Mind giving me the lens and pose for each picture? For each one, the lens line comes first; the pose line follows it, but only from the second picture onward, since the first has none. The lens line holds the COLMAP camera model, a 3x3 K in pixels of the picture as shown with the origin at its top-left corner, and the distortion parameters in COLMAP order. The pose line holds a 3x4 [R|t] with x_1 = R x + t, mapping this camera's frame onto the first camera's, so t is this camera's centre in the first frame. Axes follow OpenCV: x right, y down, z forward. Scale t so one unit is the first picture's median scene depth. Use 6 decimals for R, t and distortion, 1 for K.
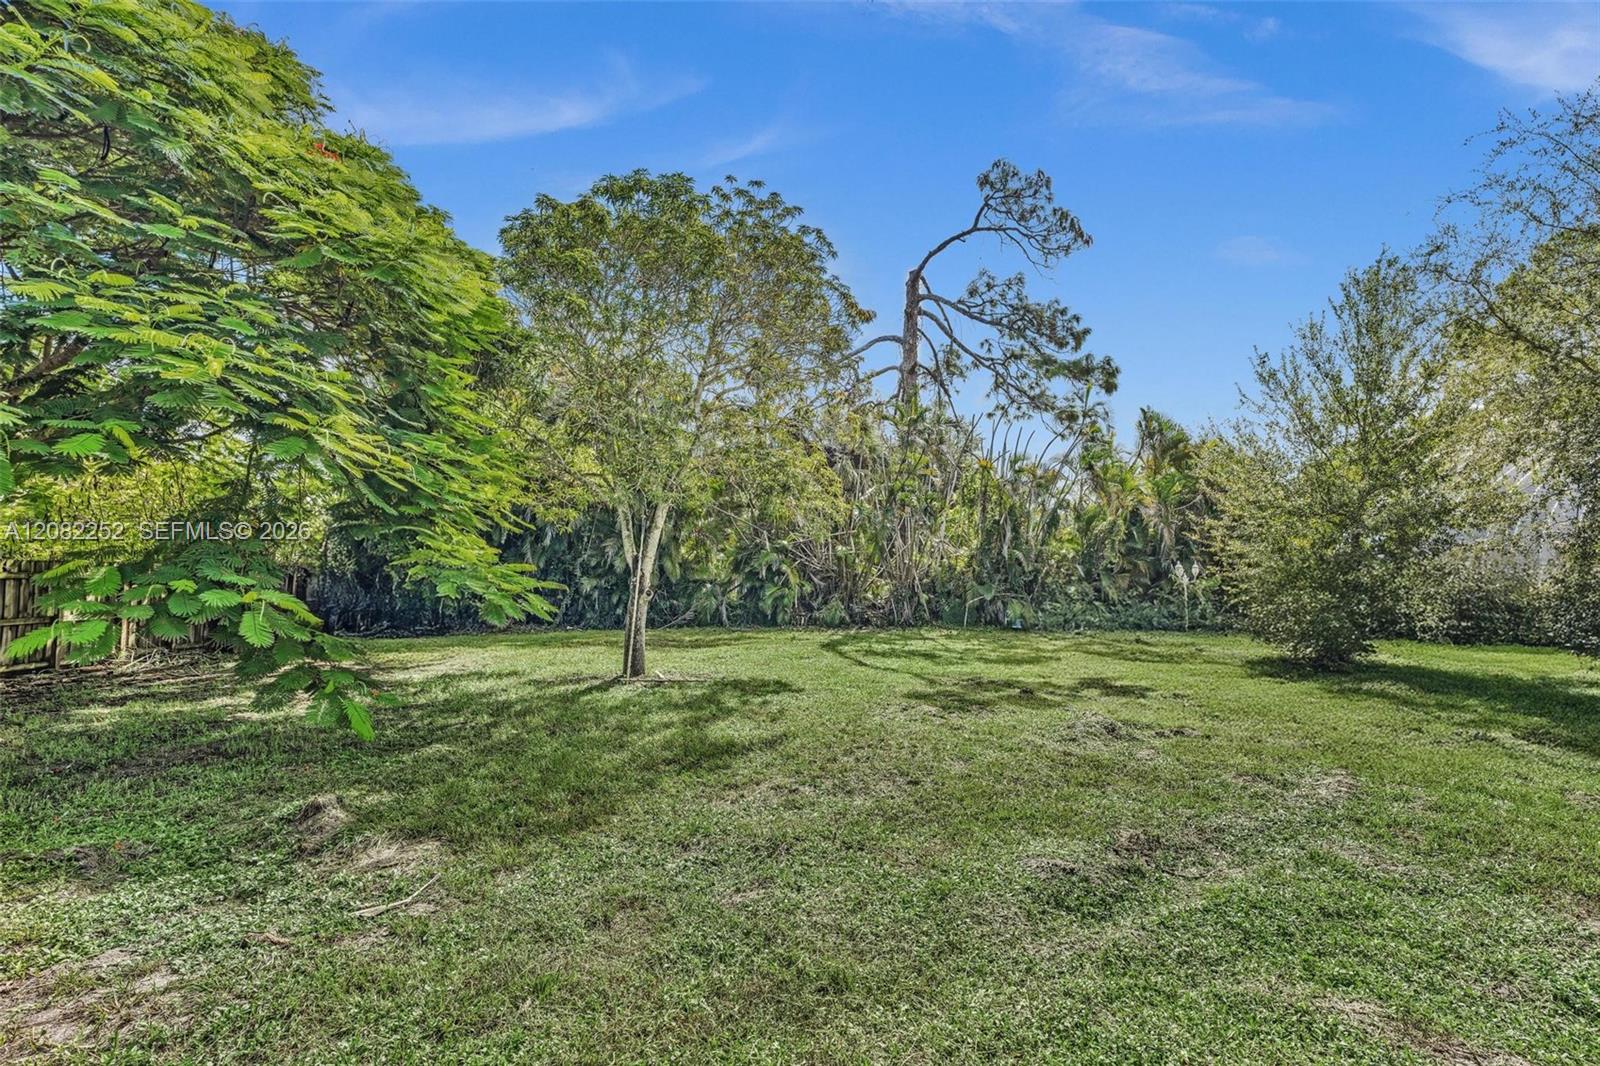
lens RADIAL K [[809.1, 0, 801.6], [0, 809.1, 525.7], [0, 0, 1]] dist [-0.000885, -0.000045]
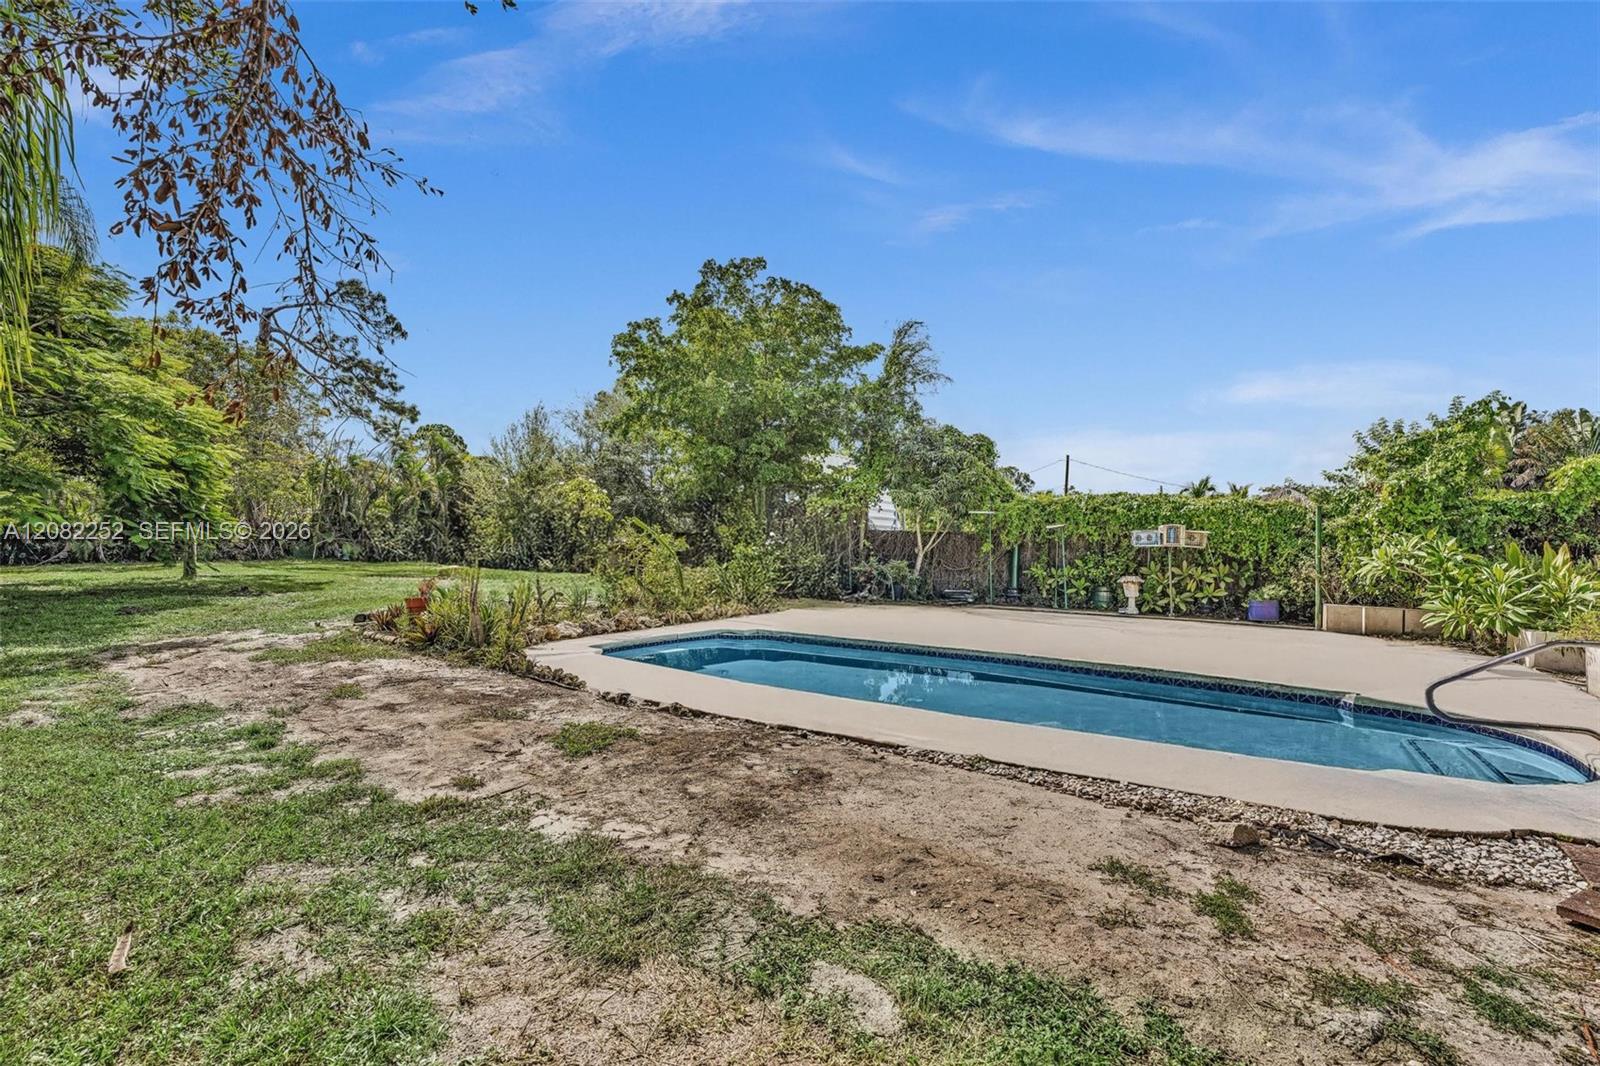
lens RADIAL K [[719.1, 0, 803.7], [0, 719.1, 528.9], [0, 0, 1]] dist [0.000312, -0.000176]
pose [[0.611263, 0.012528, 0.791329, -0.322795], [-0.065737, 0.997223, 0.034991, -0.046958], [-0.788693, -0.073408, 0.610389, -0.615148]]
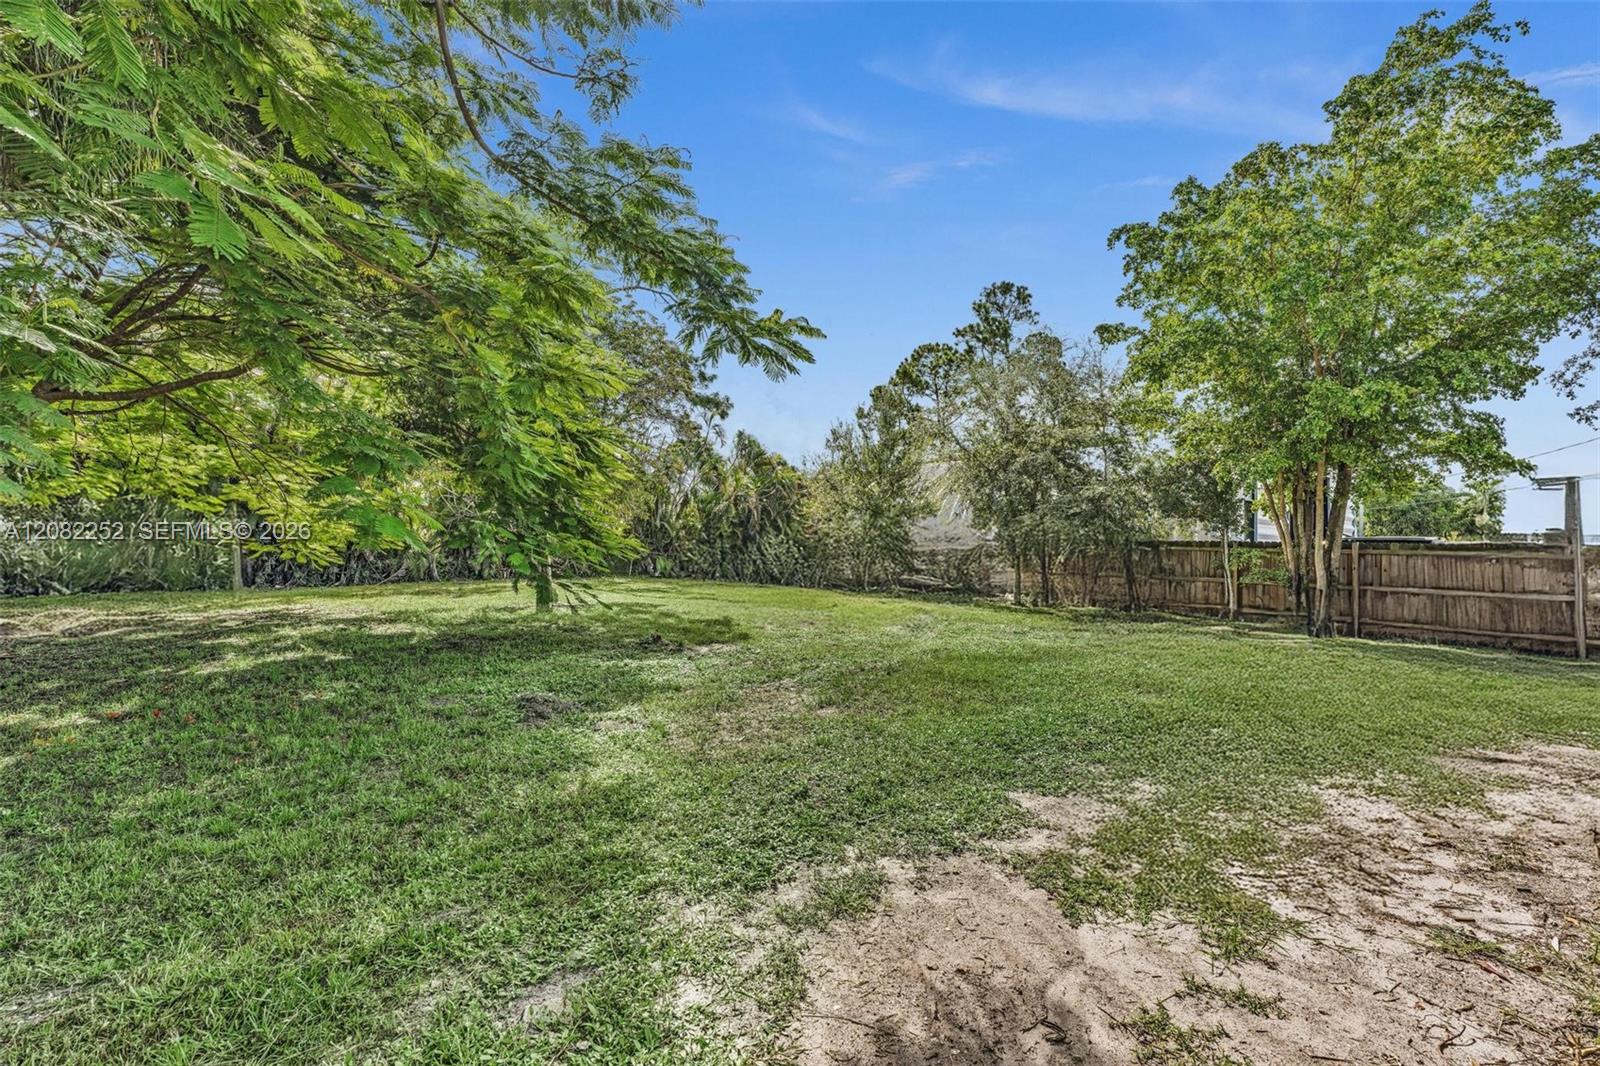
lens RADIAL K [[719.1, 0, 808.5], [0, 719.1, 532.2], [0, 0, 1]] dist [0.000312, -0.000176]
pose [[0.803422, 0.010050, 0.595326, -0.284795], [-0.043058, 0.998220, 0.041258, -0.015551], [-0.593852, -0.058781, 0.802424, -0.179438]]
